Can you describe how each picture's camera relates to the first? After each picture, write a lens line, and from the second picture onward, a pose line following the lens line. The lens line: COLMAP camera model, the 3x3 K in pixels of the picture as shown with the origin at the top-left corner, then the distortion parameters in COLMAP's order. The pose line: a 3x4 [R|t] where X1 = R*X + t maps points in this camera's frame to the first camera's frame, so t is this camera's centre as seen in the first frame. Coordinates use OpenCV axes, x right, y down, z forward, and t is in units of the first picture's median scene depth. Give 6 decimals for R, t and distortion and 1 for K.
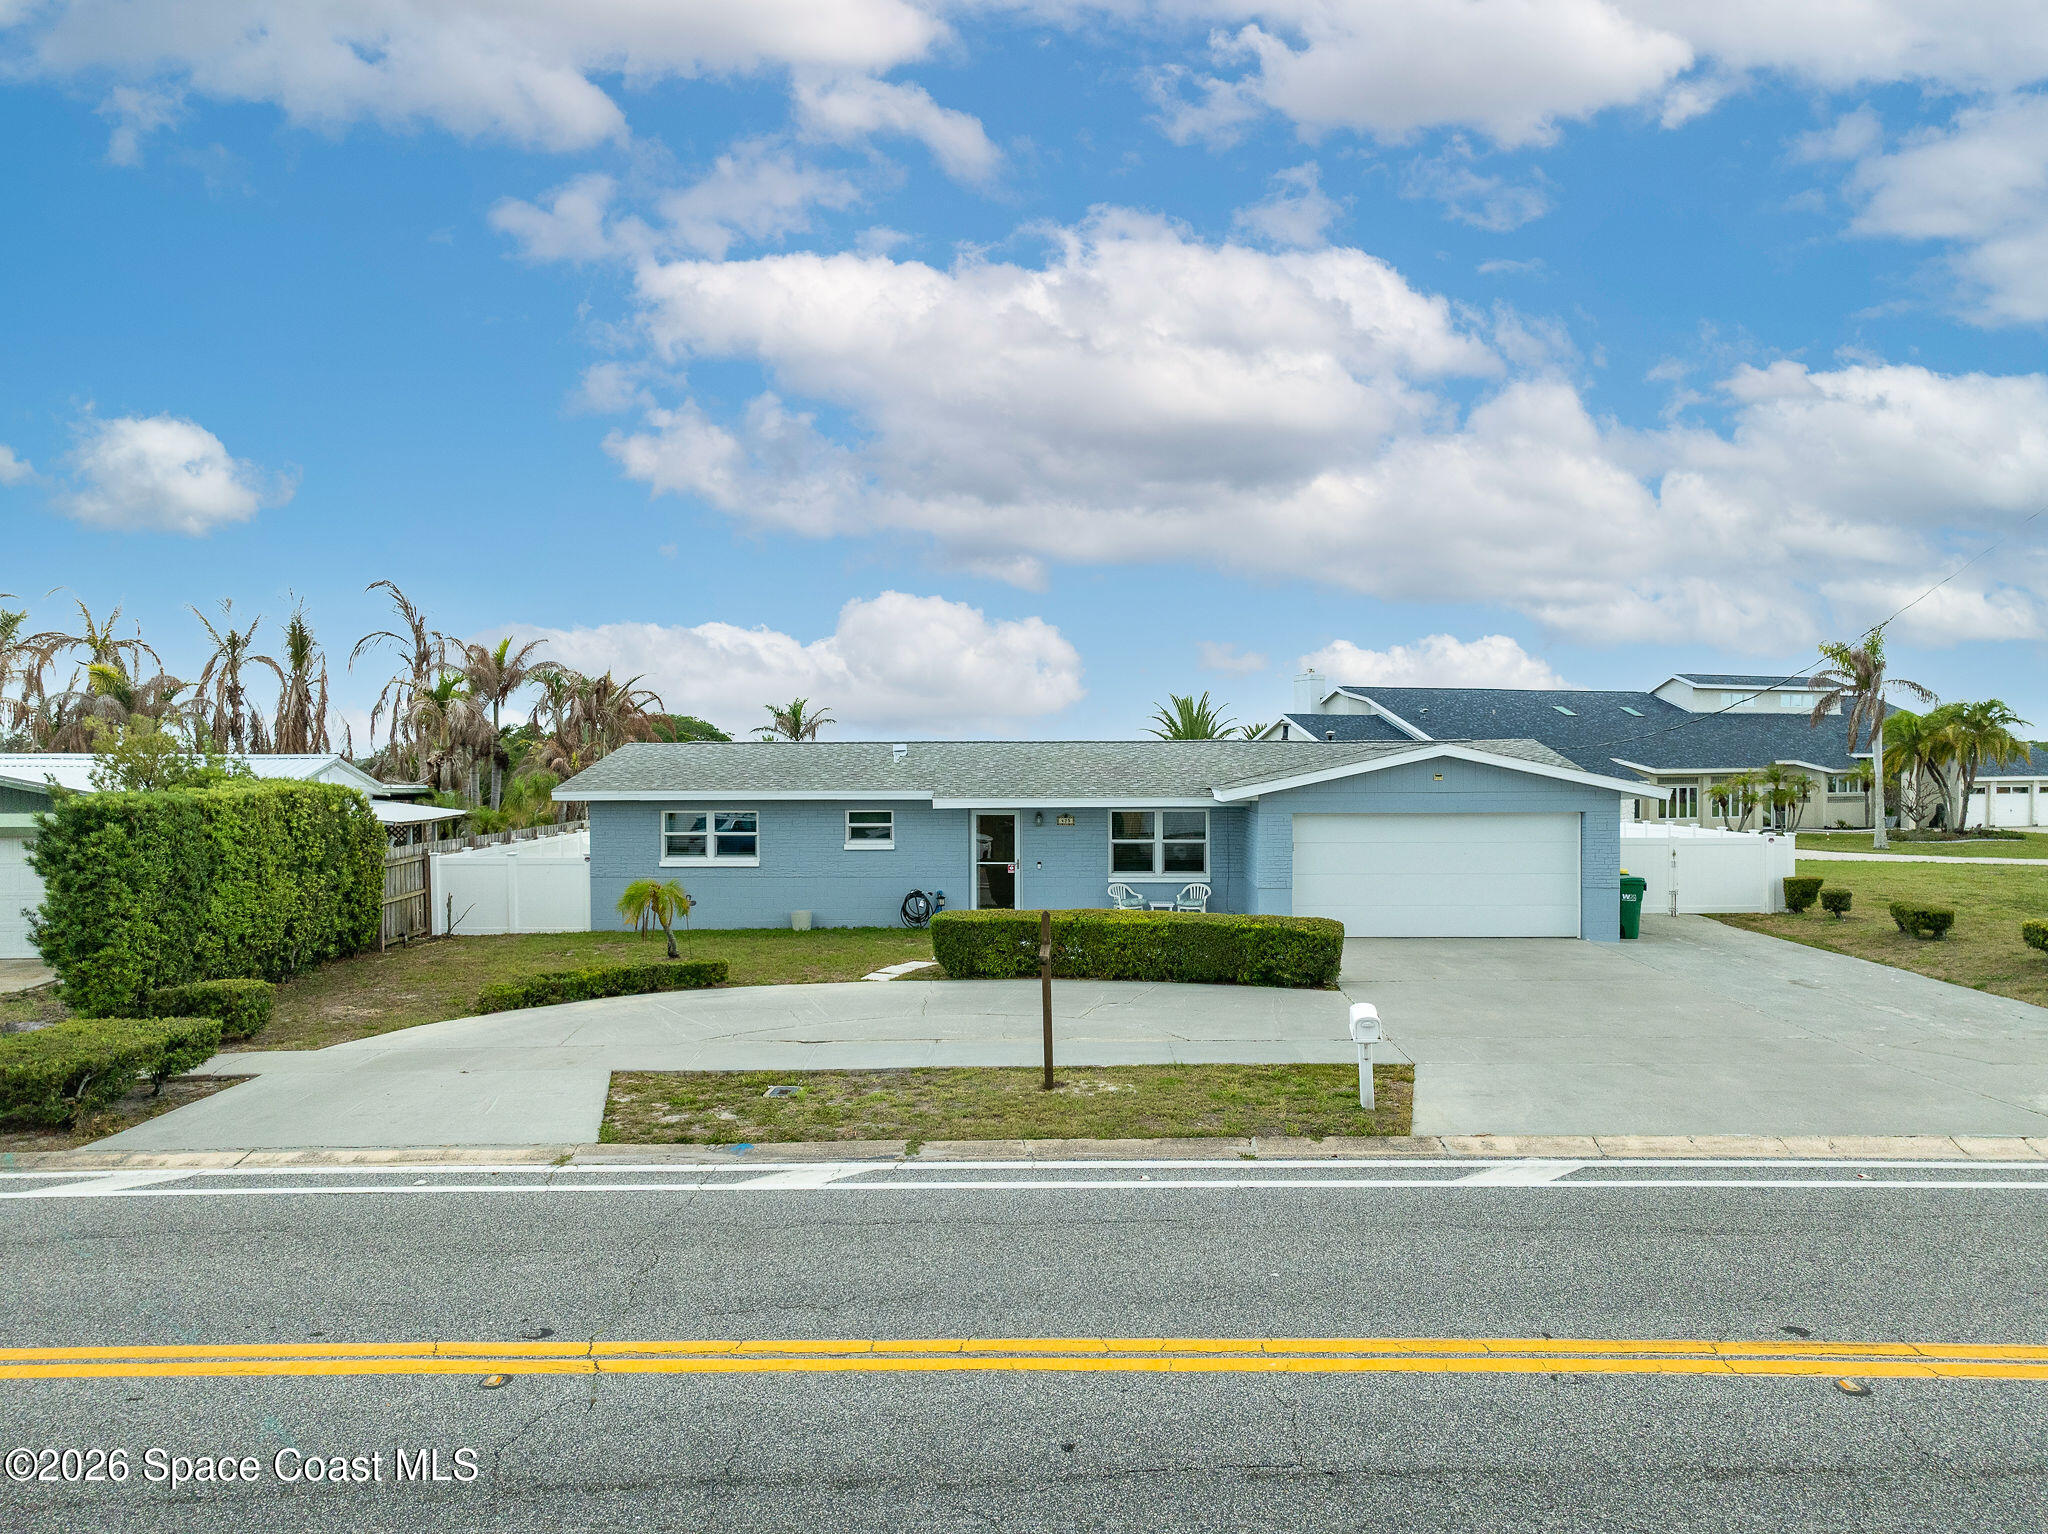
lens RADIAL K [[1464.2, 0, 1032.4], [0, 1464.2, 774.1], [0, 0, 1]] dist [-0.008770, 0.009103]
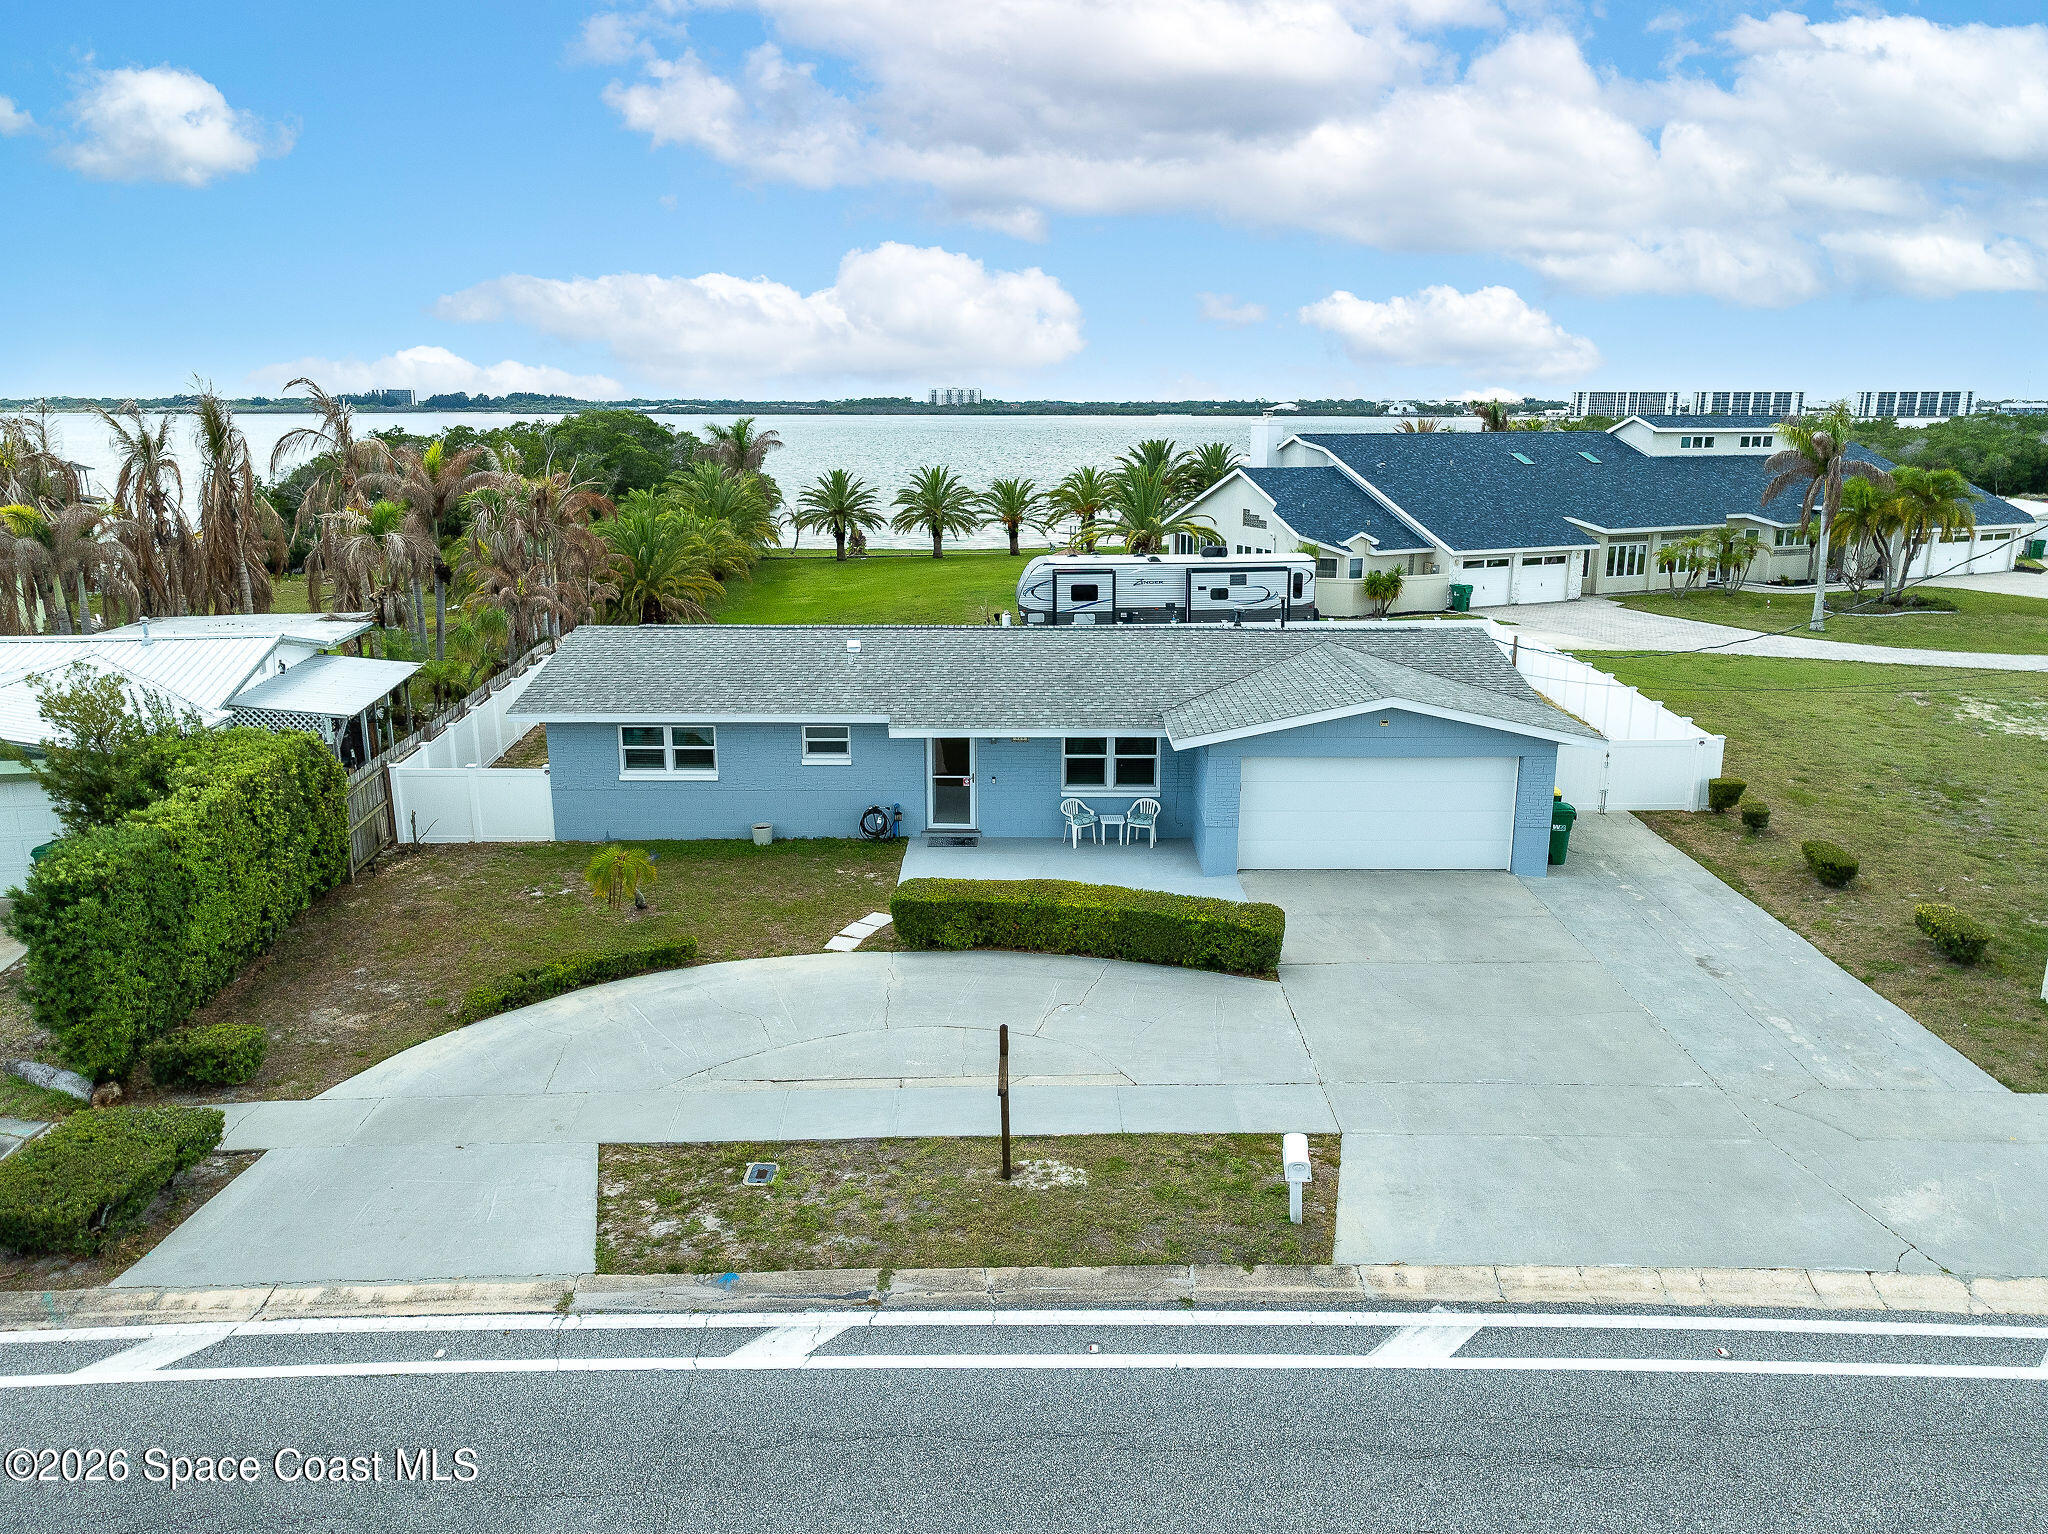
lens RADIAL K [[1464.2, 0, 1032.4], [0, 1464.2, 774.1], [0, 0, 1]] dist [-0.008770, 0.009103]
pose [[0.999423, -0.001930, 0.033911, -0.004671], [-0.005814, 0.973926, 0.226789, -0.253388], [-0.033465, -0.226856, 0.973353, 0.005809]]
